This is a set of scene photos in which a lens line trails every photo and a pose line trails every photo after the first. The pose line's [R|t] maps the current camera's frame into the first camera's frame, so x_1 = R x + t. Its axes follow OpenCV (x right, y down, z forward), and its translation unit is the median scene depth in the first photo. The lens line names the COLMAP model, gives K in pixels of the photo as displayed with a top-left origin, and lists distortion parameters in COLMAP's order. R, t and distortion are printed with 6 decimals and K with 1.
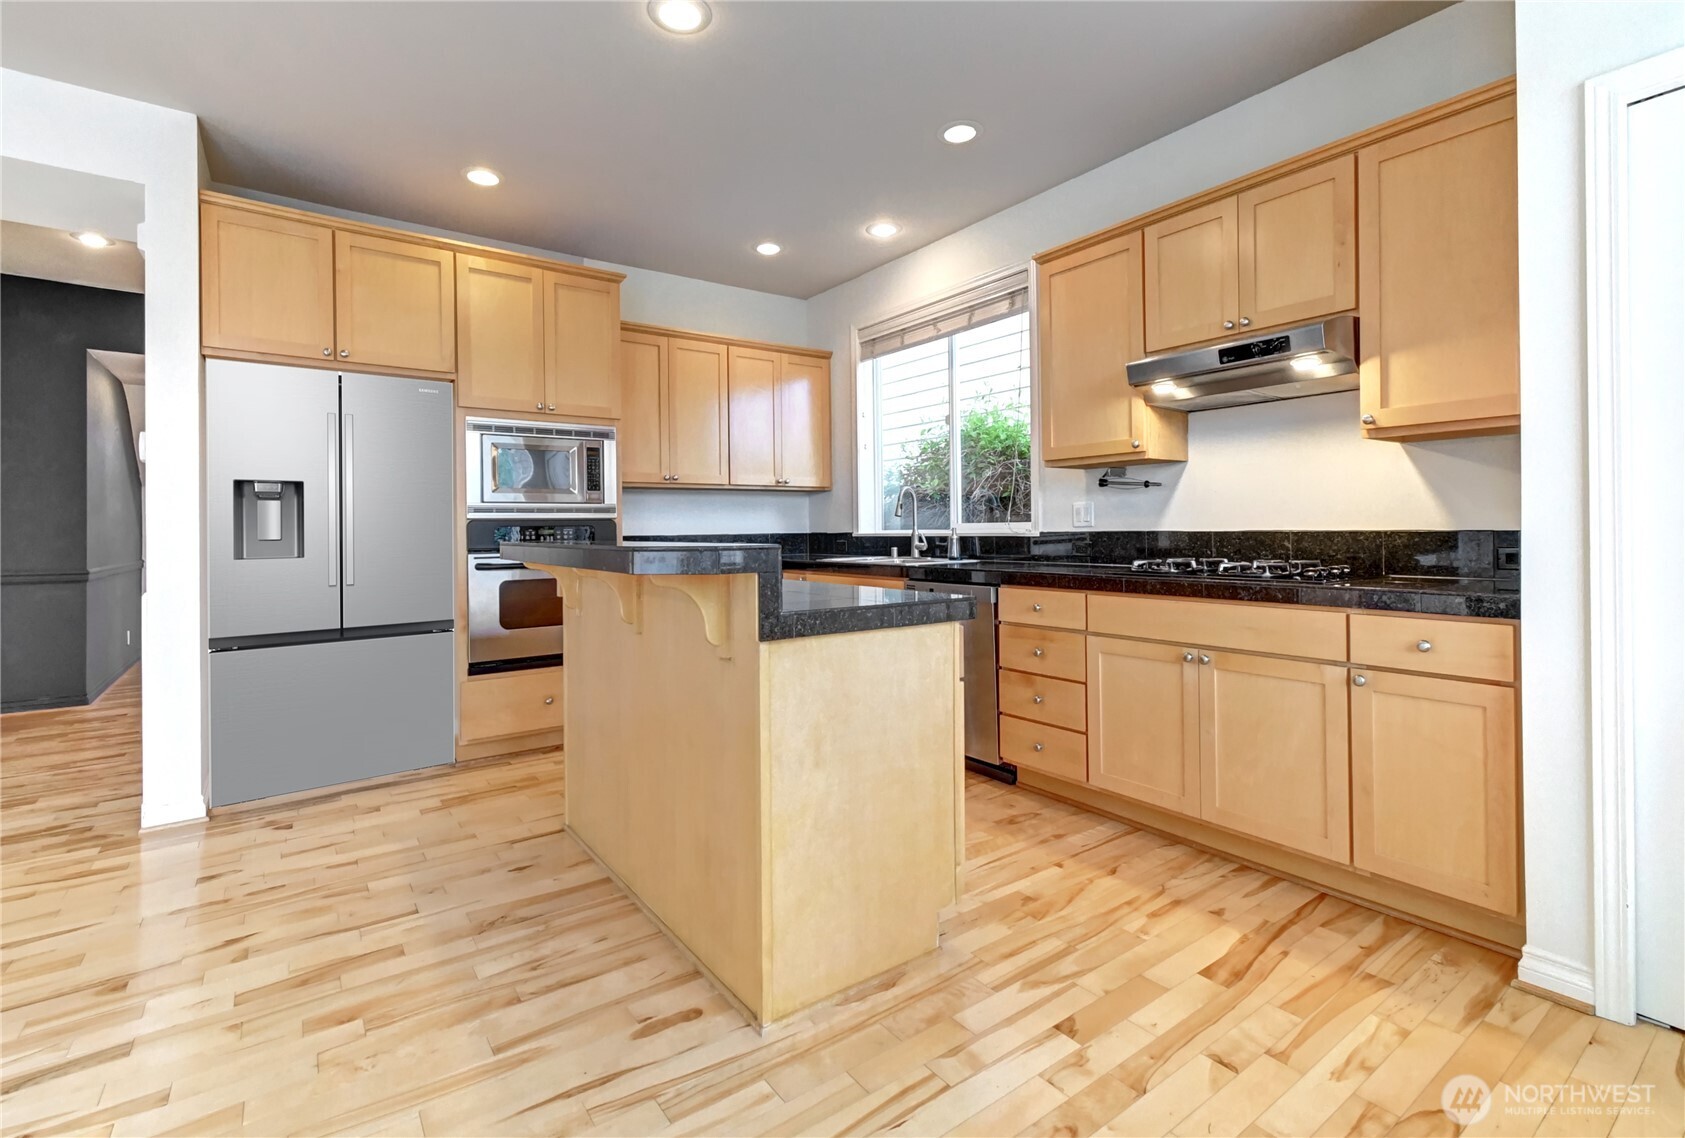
lens RADIAL K [[786.9, 0, 804.1], [0, 786.9, 537.8], [0, 0, 1]] dist [0.010073, -0.005036]
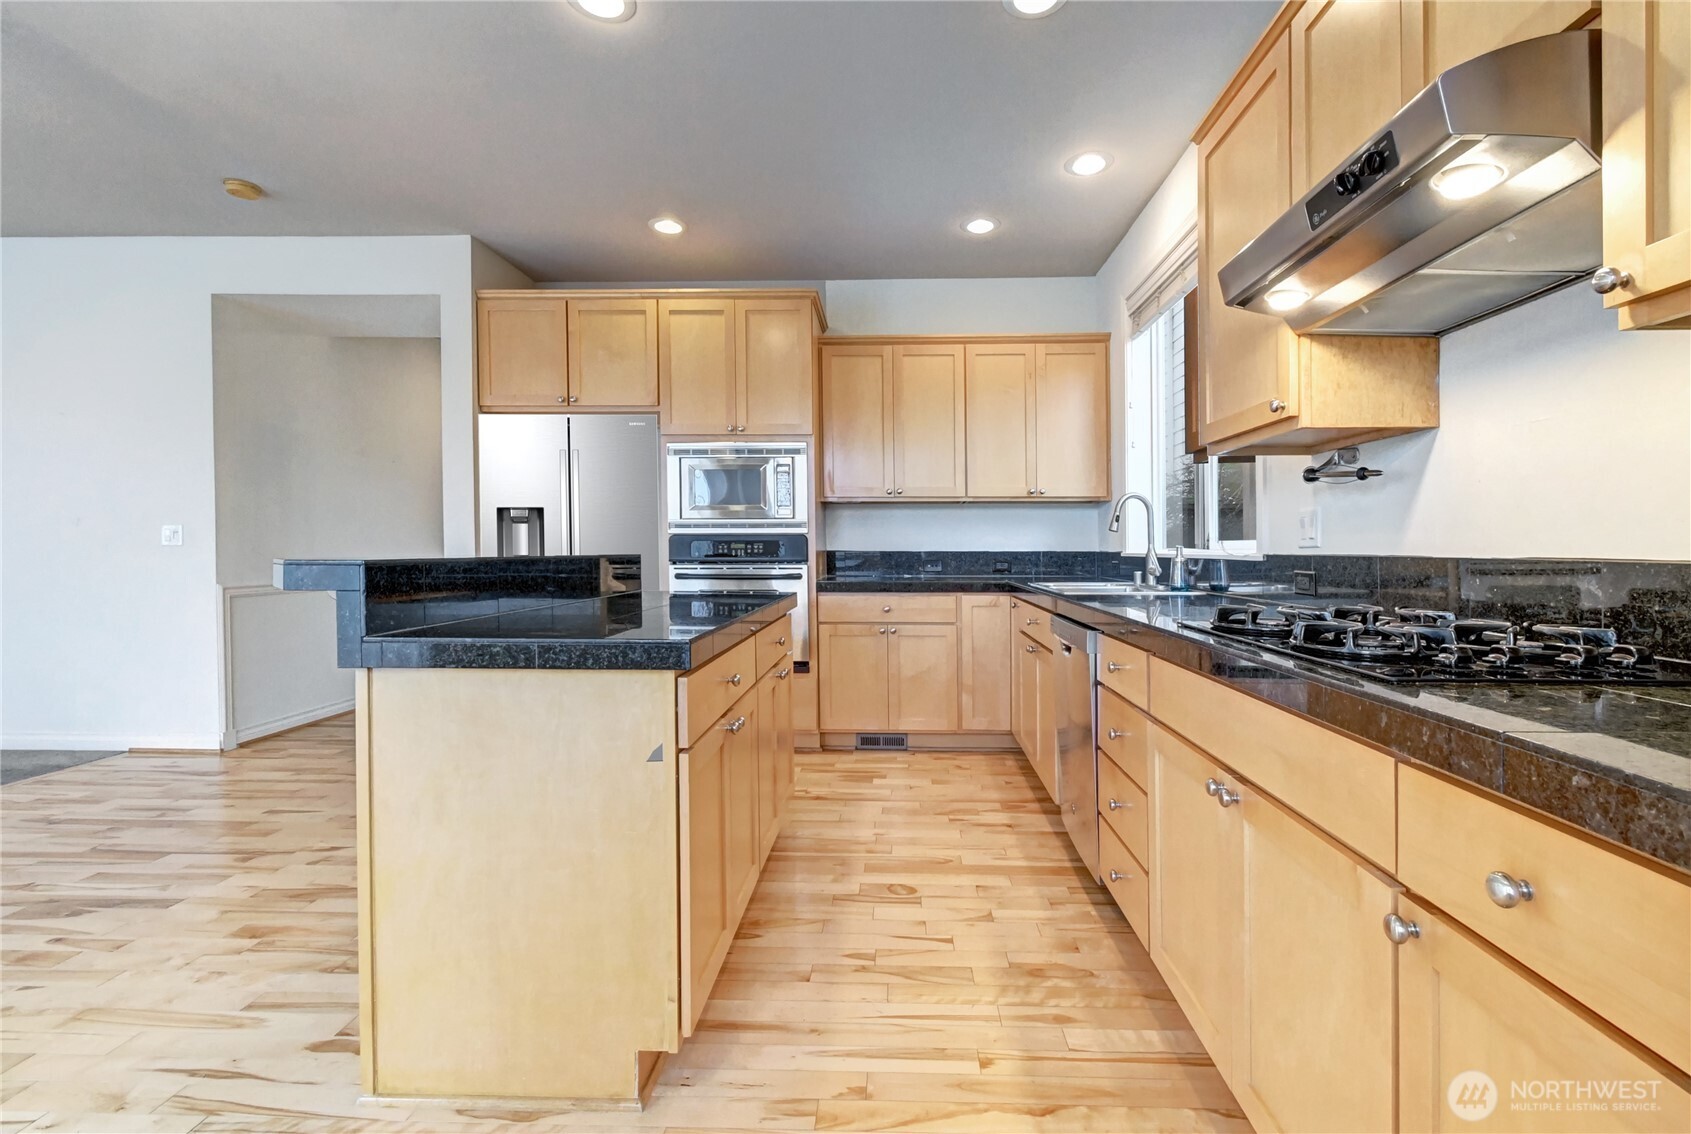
lens RADIAL K [[733.6, 0, 868.7], [0, 733.6, 563.7], [0, 0, 1]] dist [0.008873, -0.002030]
pose [[0.794725, 0.025561, -0.606432, 0.767700], [-0.016629, 0.999655, 0.020344, -0.012626], [0.606742, -0.006083, 0.794875, 0.578295]]
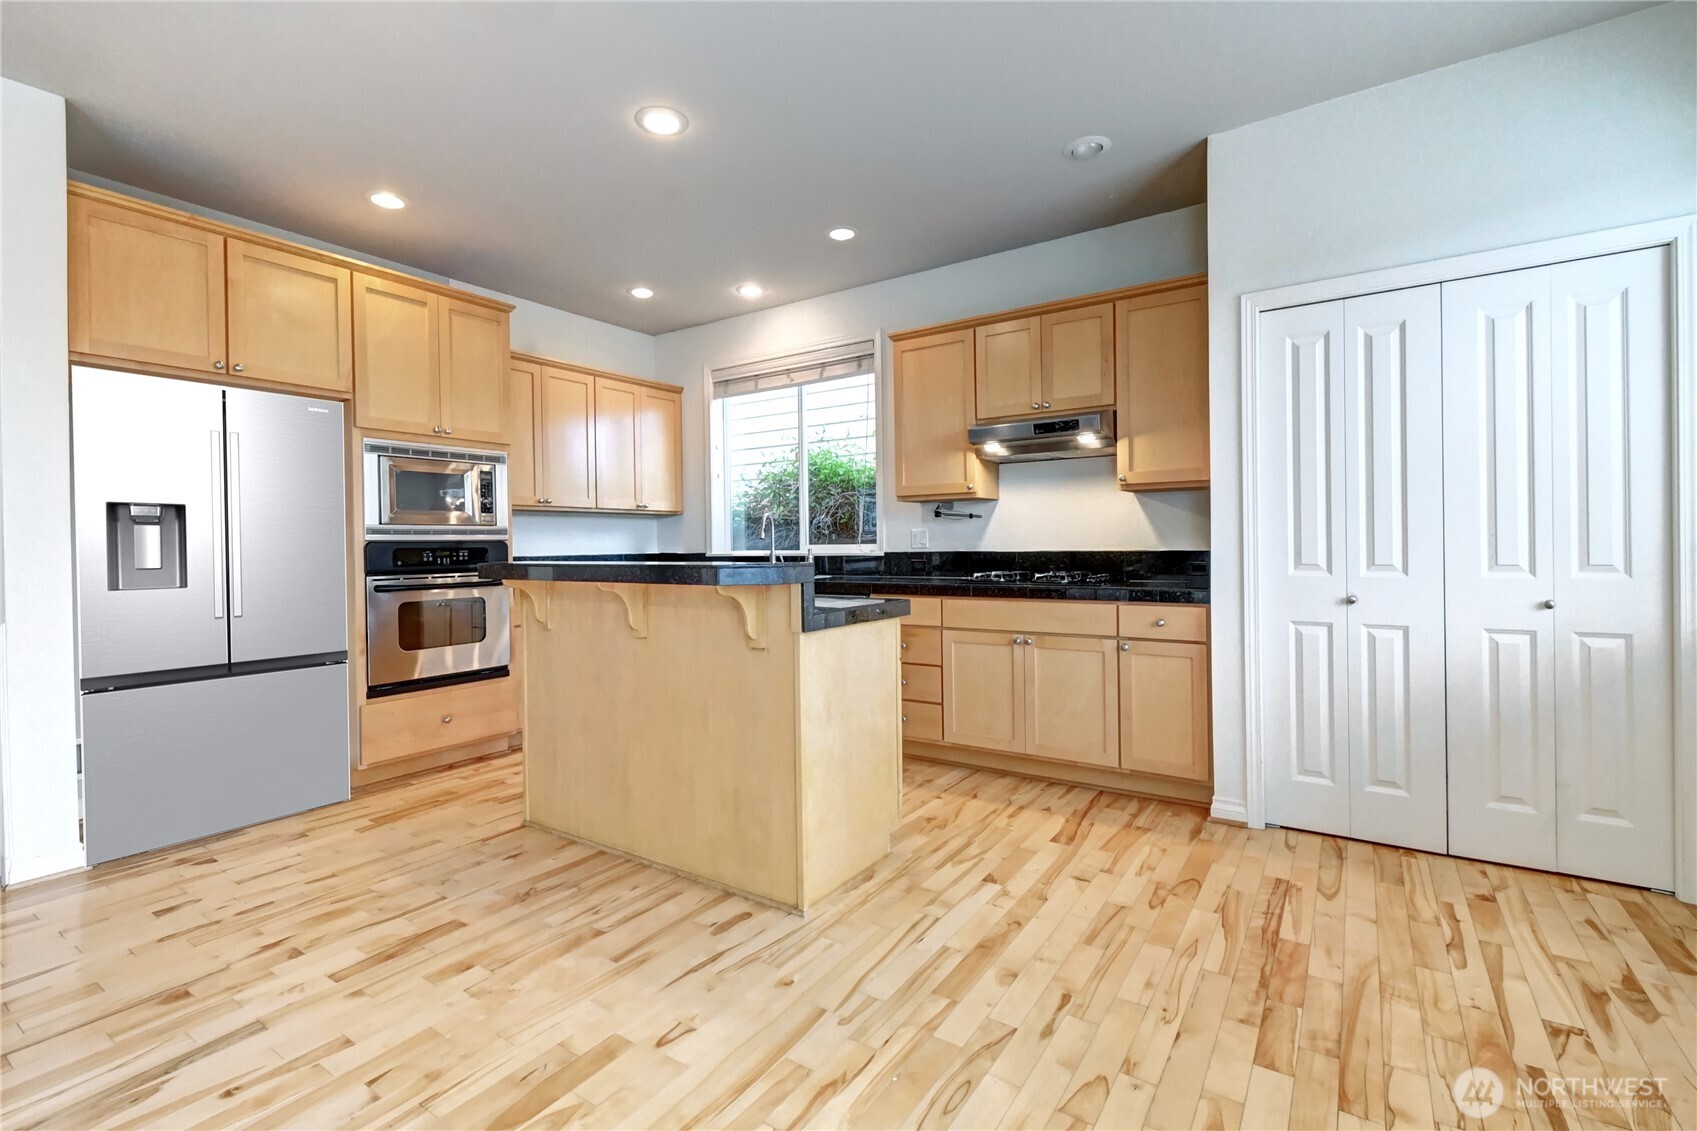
lens RADIAL K [[782.1, 0, 858.1], [0, 782.1, 558.0], [0, 0, 1]] dist [0.002429, -0.003300]
pose [[0.927864, -0.005636, 0.372875, -0.377697], [0.005314, 0.999984, 0.001890, -0.001294], [-0.372880, 0.000228, 0.927880, -0.246947]]
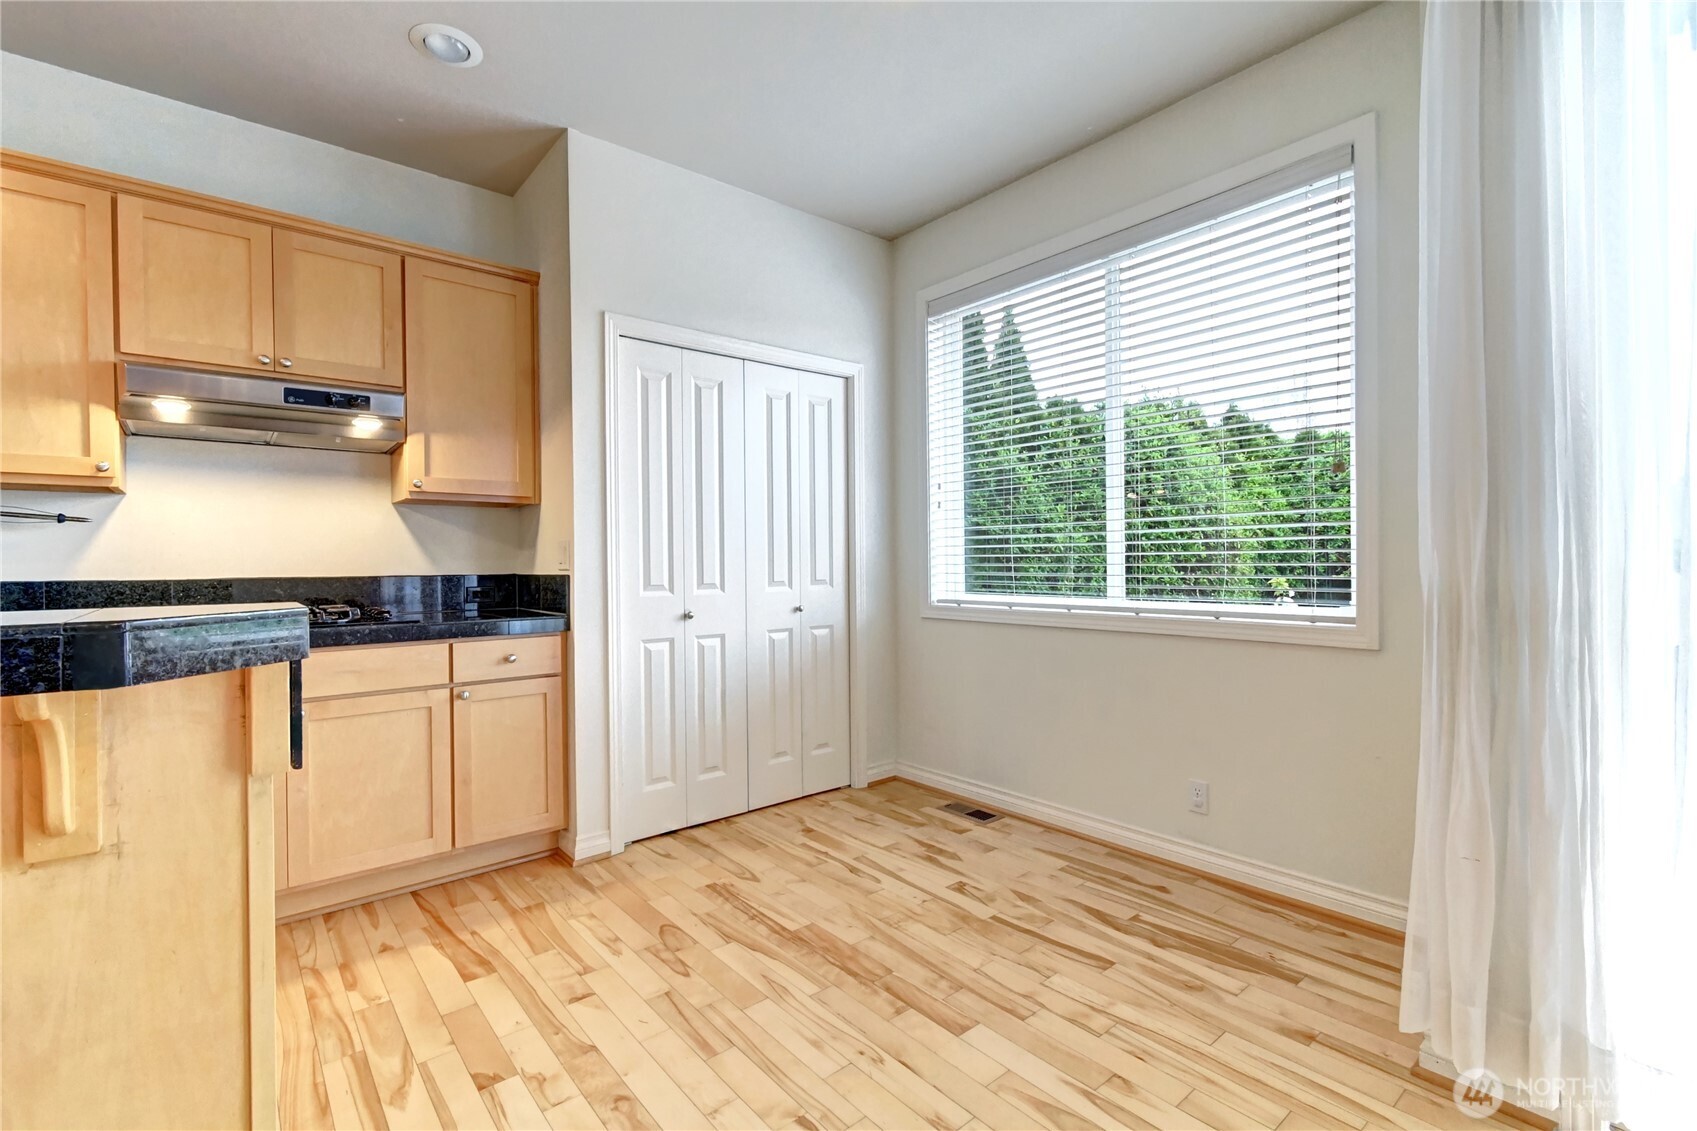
lens RADIAL K [[698.4, 0, 860.1], [0, 698.4, 567.8], [0, 0, 1]] dist [0.007328, 0.000182]
pose [[-0.085303, 0.005473, 0.996340, -0.476394], [0.022840, 0.999733, -0.003536, -0.002397], [-0.996093, 0.022455, -0.085405, 0.491382]]
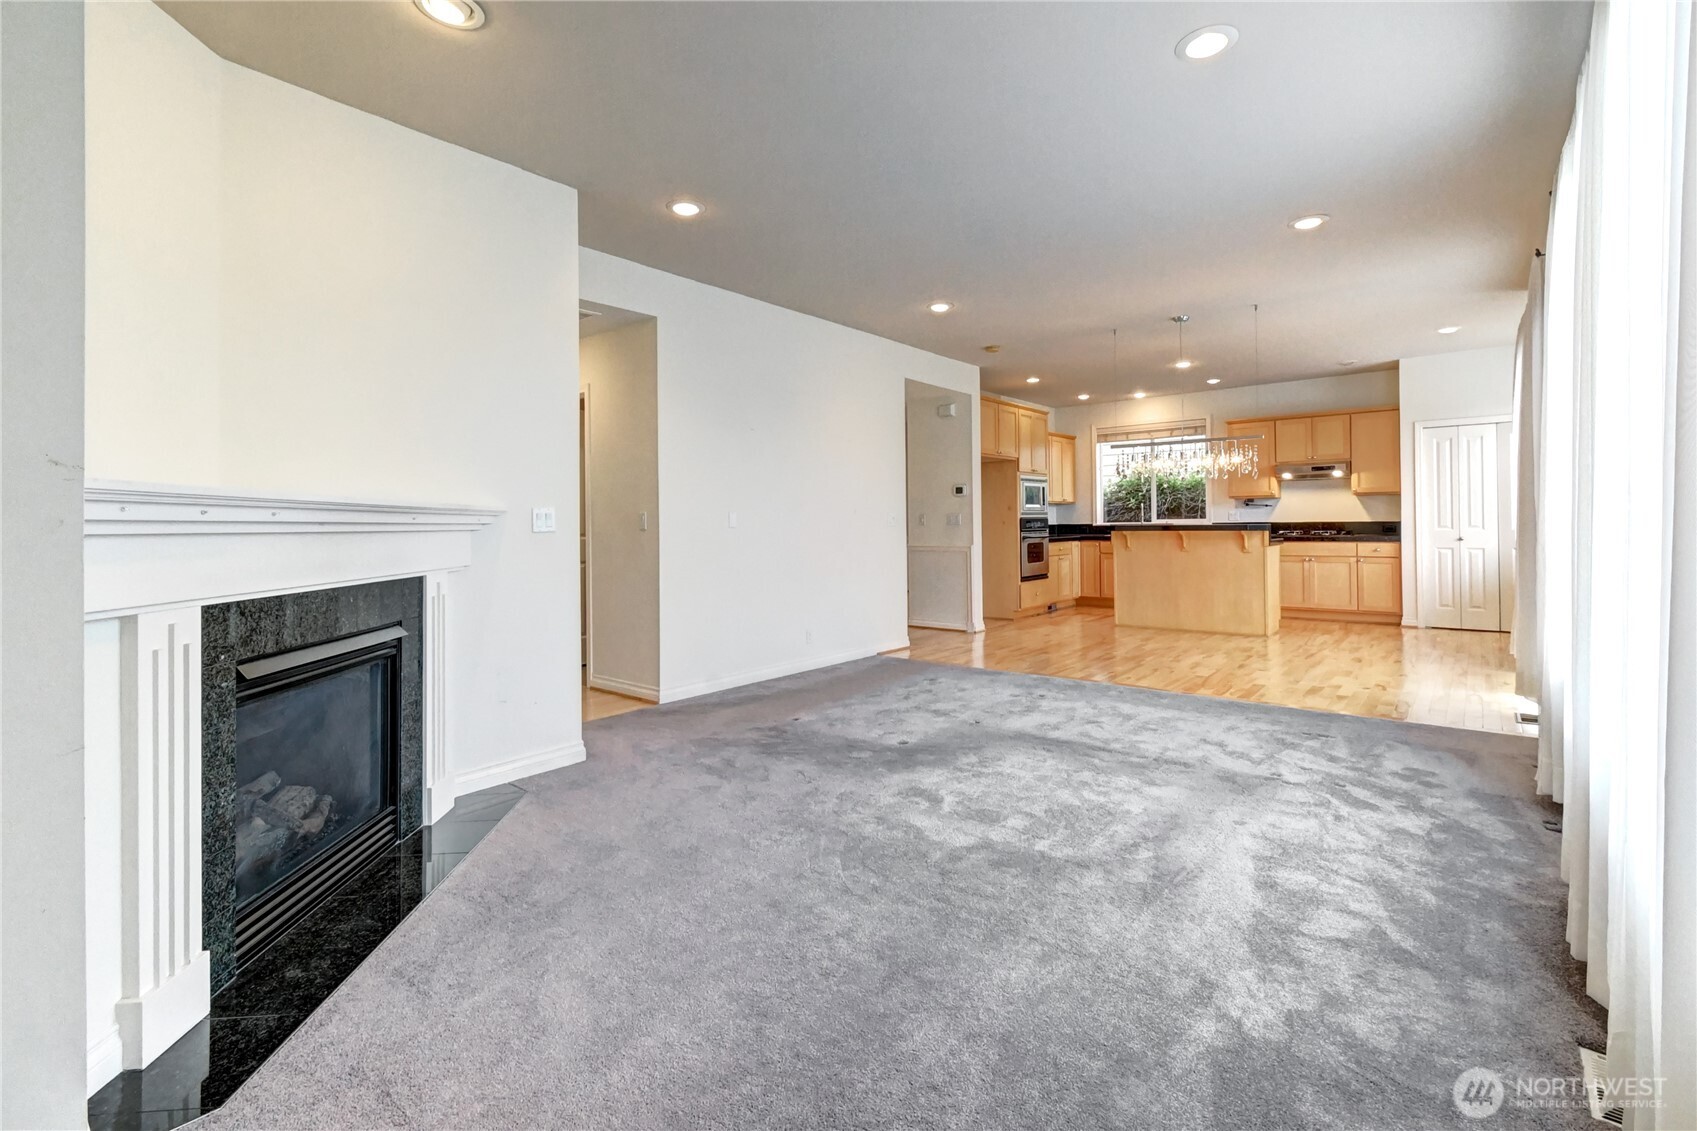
lens RADIAL K [[756.3, 0, 843.9], [0, 756.3, 531.3], [0, 0, 1]] dist [0.007570, -0.002607]
pose [[0.967065, -0.003771, 0.254500, -2.783882], [0.004929, 0.999980, -0.003914, 0.044149], [-0.254481, 0.005039, 0.967065, -2.011515]]
